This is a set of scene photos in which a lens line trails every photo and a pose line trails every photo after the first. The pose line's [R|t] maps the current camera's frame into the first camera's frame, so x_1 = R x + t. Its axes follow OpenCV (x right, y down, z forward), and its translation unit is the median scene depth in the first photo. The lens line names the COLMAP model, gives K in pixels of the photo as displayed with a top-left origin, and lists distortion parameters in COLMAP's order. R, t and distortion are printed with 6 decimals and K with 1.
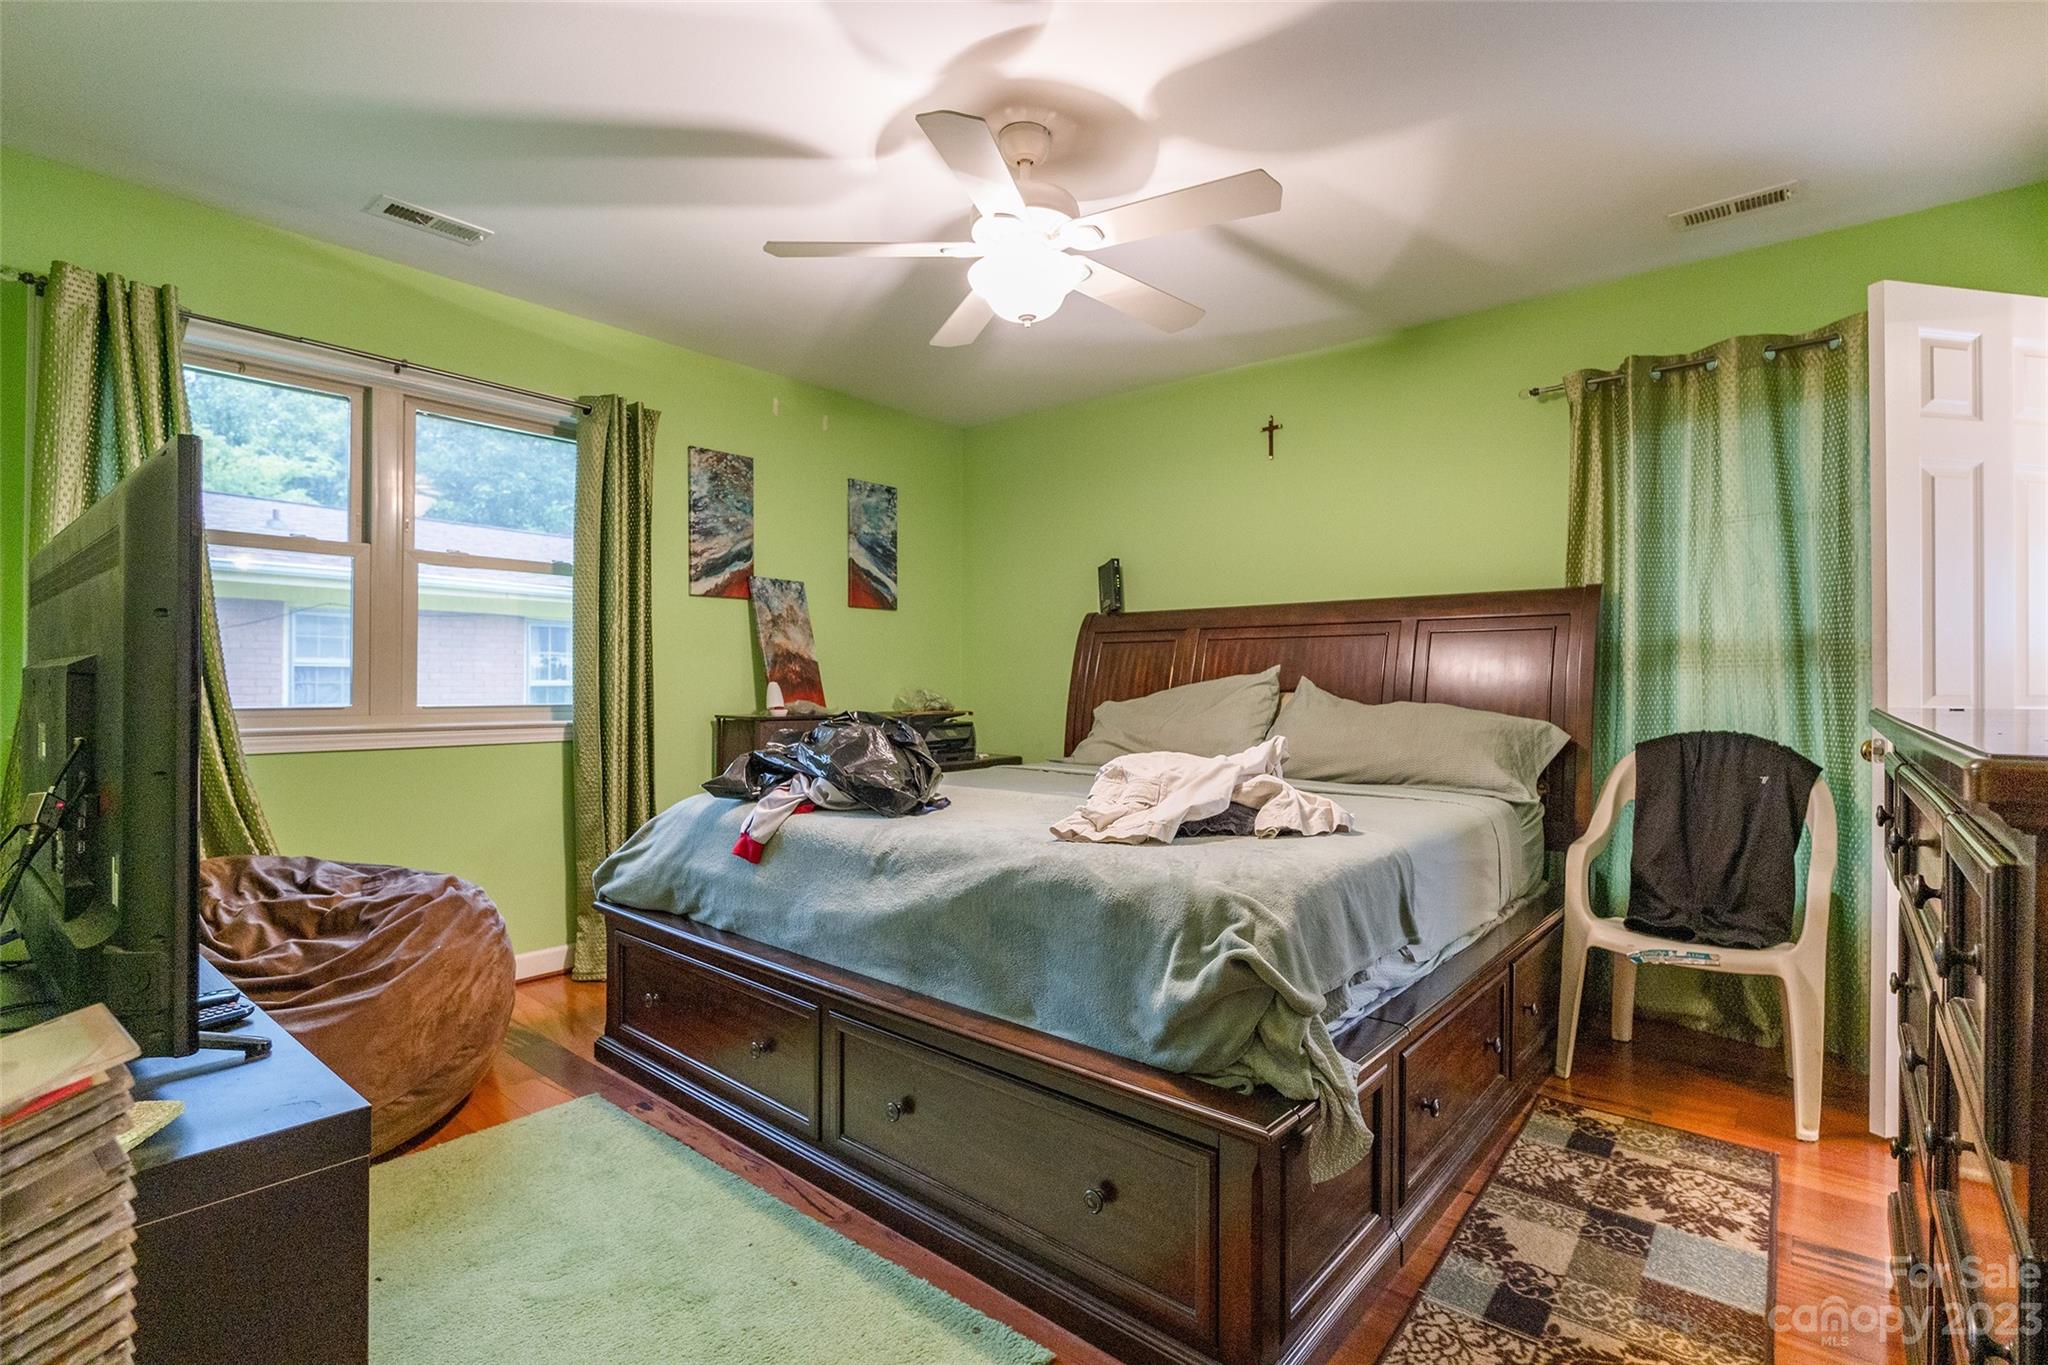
lens RADIAL K [[965.7, 0, 1024.7], [0, 965.7, 678.4], [0, 0, 1]] dist [-0.012582, 0.000146]
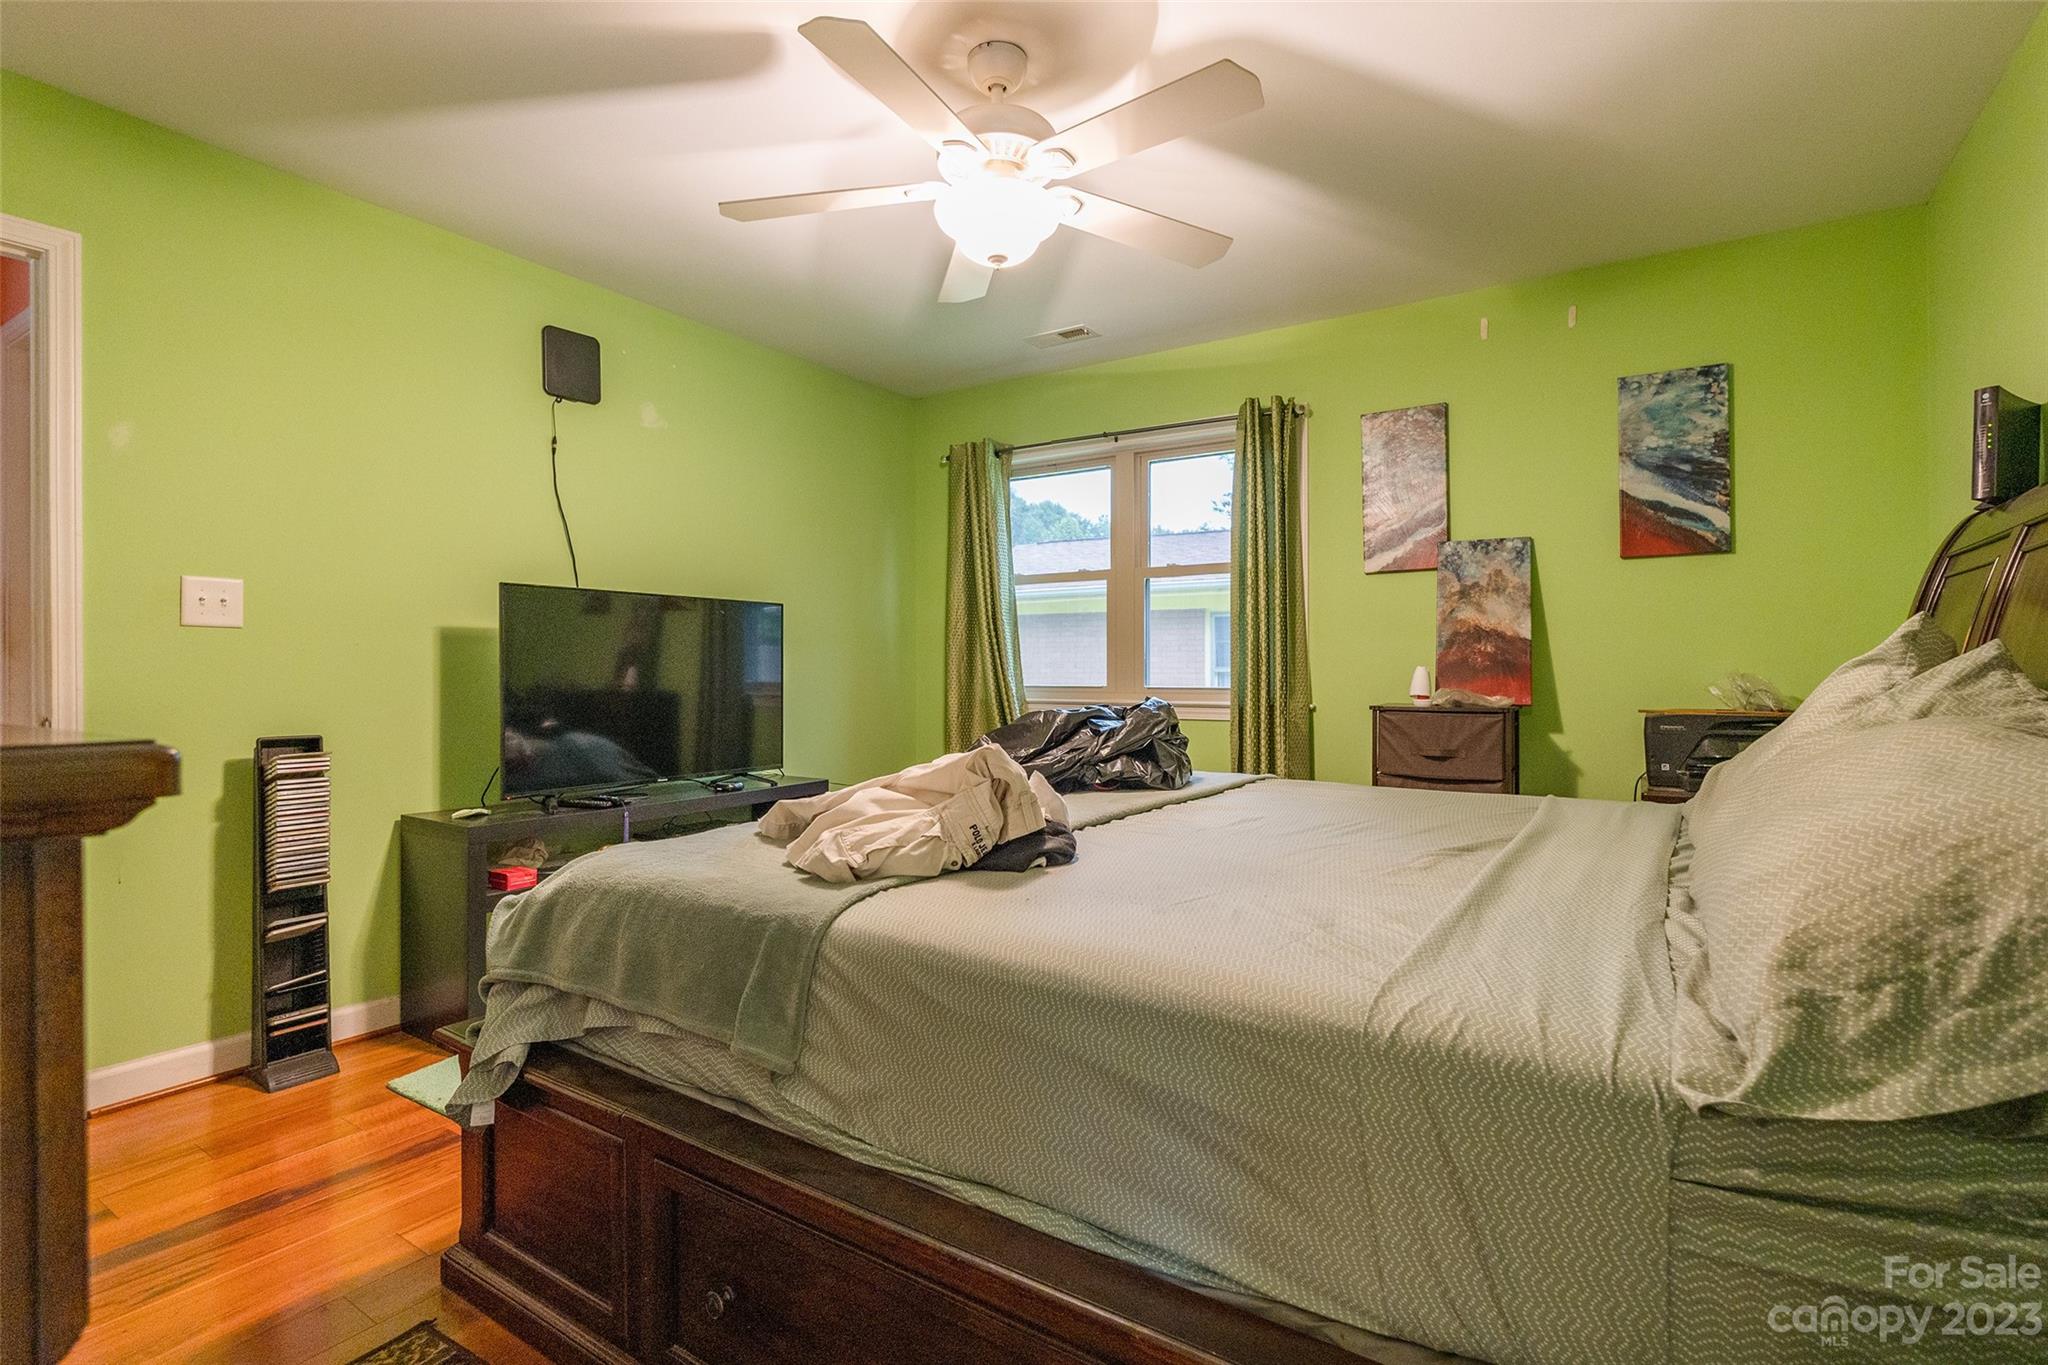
lens RADIAL K [[965.7, 0, 1024.7], [0, 965.7, 678.4], [0, 0, 1]] dist [-0.012582, 0.000146]
pose [[0.109343, 0.007475, -0.993976, 0.512878], [0.006526, 0.999945, 0.008238, 0.005137], [0.993983, -0.007388, 0.109288, 0.526891]]
